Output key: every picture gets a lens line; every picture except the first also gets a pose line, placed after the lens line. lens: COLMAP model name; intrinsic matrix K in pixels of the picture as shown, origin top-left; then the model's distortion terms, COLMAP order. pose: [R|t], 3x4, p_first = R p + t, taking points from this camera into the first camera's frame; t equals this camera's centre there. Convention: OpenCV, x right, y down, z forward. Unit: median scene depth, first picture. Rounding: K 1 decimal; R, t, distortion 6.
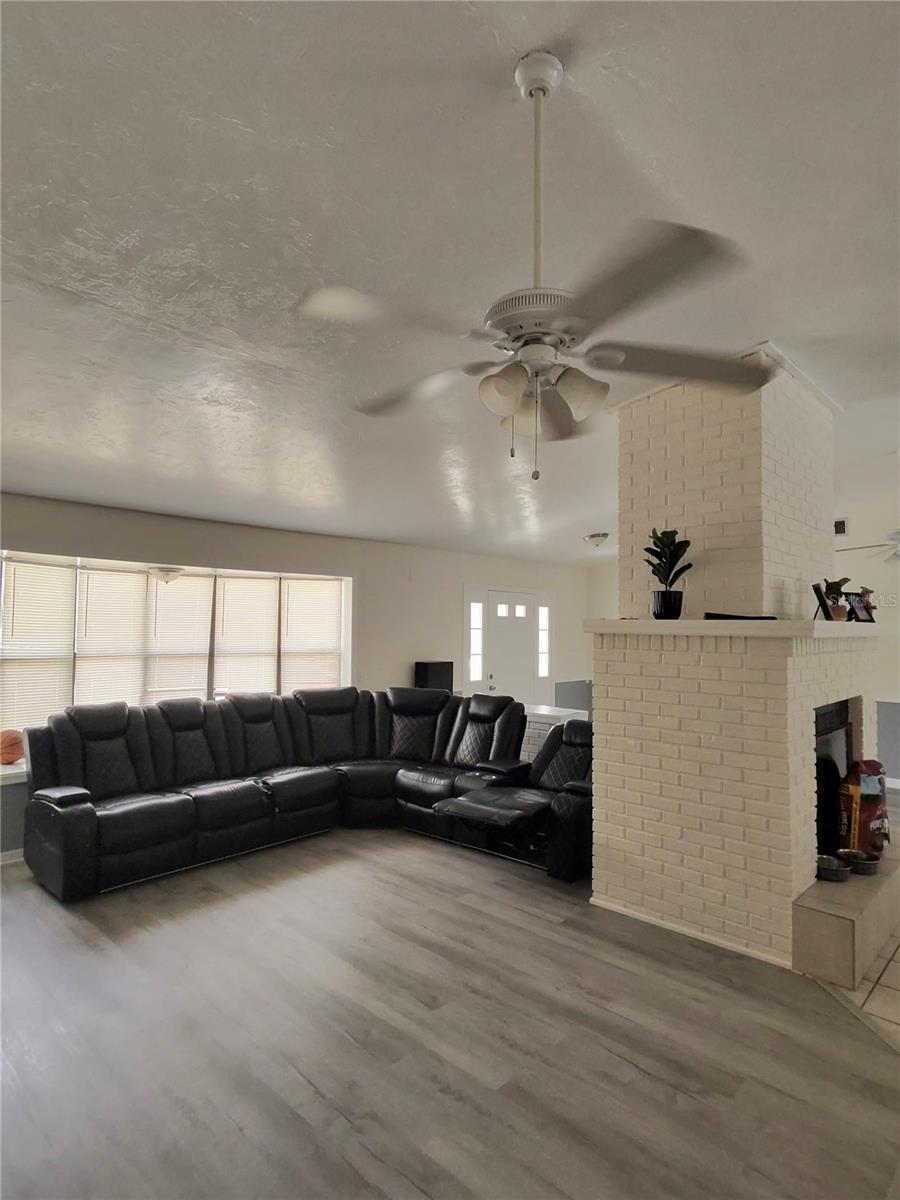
lens RADIAL K [[656.3, 0, 462.6], [0, 656.3, 606.5], [0, 0, 1]] dist [-0.003564, 0.000787]
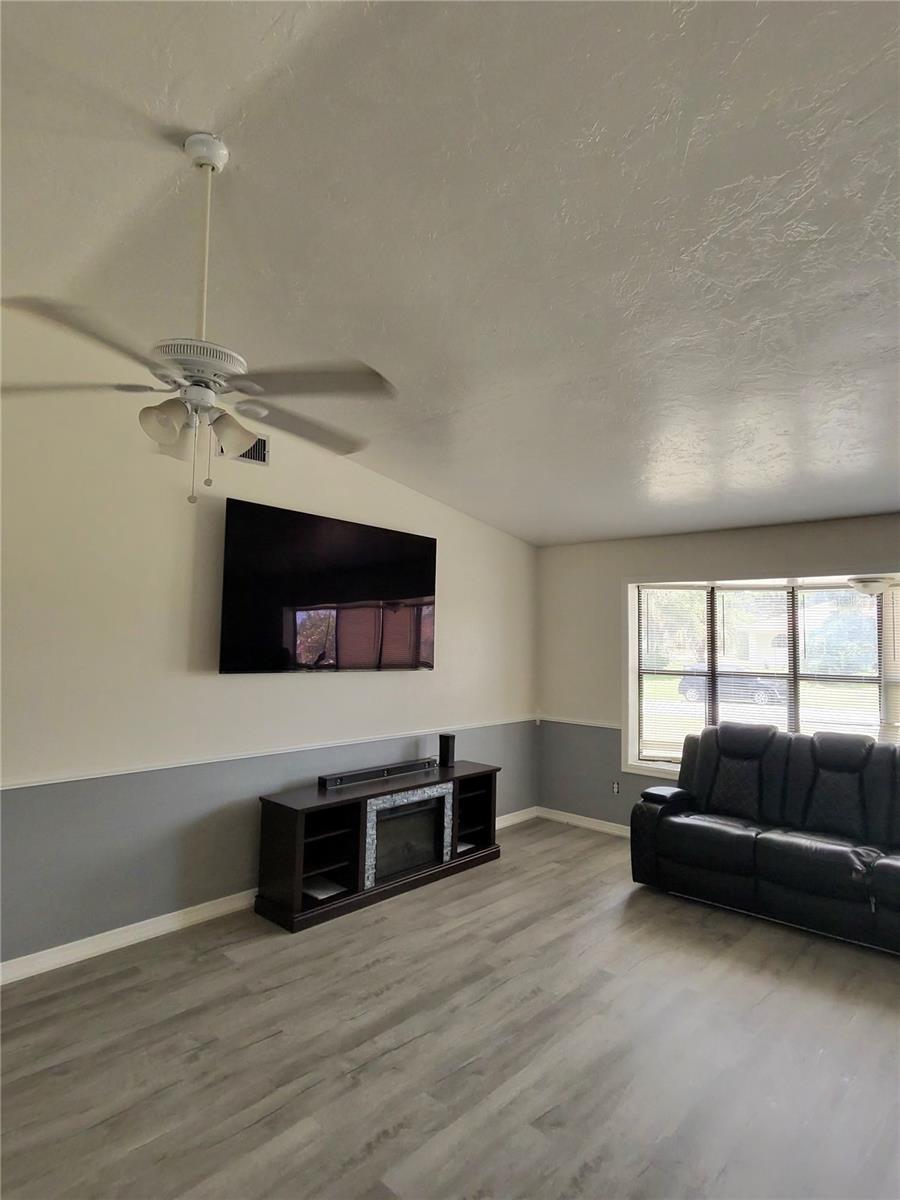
lens RADIAL K [[656.3, 0, 451.5], [0, 656.3, 594.5], [0, 0, 1]] dist [-0.003564, 0.000787]
pose [[0.002056, -0.082471, -0.996591, 0.443439], [0.022126, 0.996353, -0.082406, 0.020822], [0.999753, -0.021881, 0.003873, 0.505852]]
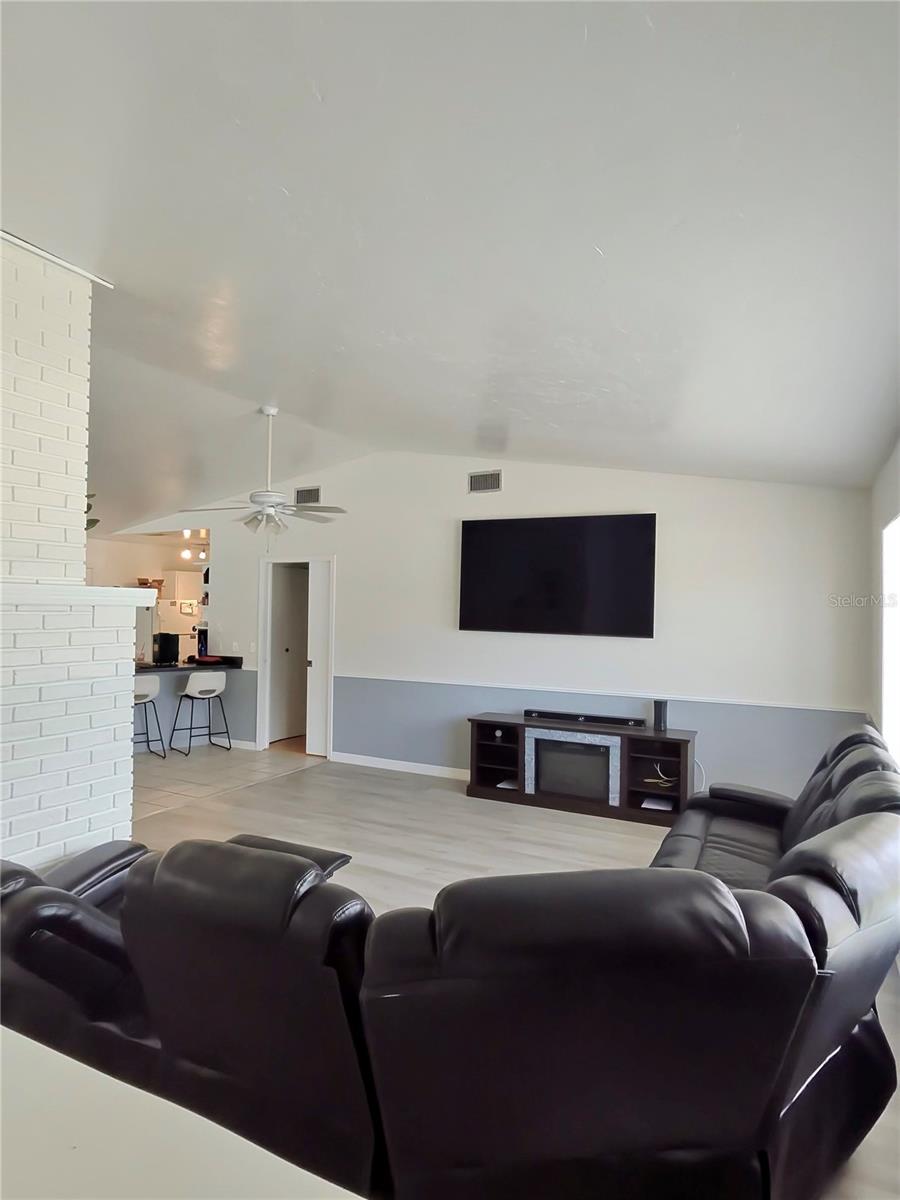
lens RADIAL K [[656.3, 0, 447.1], [0, 656.3, 602.7], [0, 0, 1]] dist [-0.003564, 0.000787]
pose [[-0.945553, -0.037937, -0.323251, 0.073041], [-0.019595, 0.998017, -0.059811, 0.068641], [0.324879, -0.050221, -0.944421, 1.442685]]
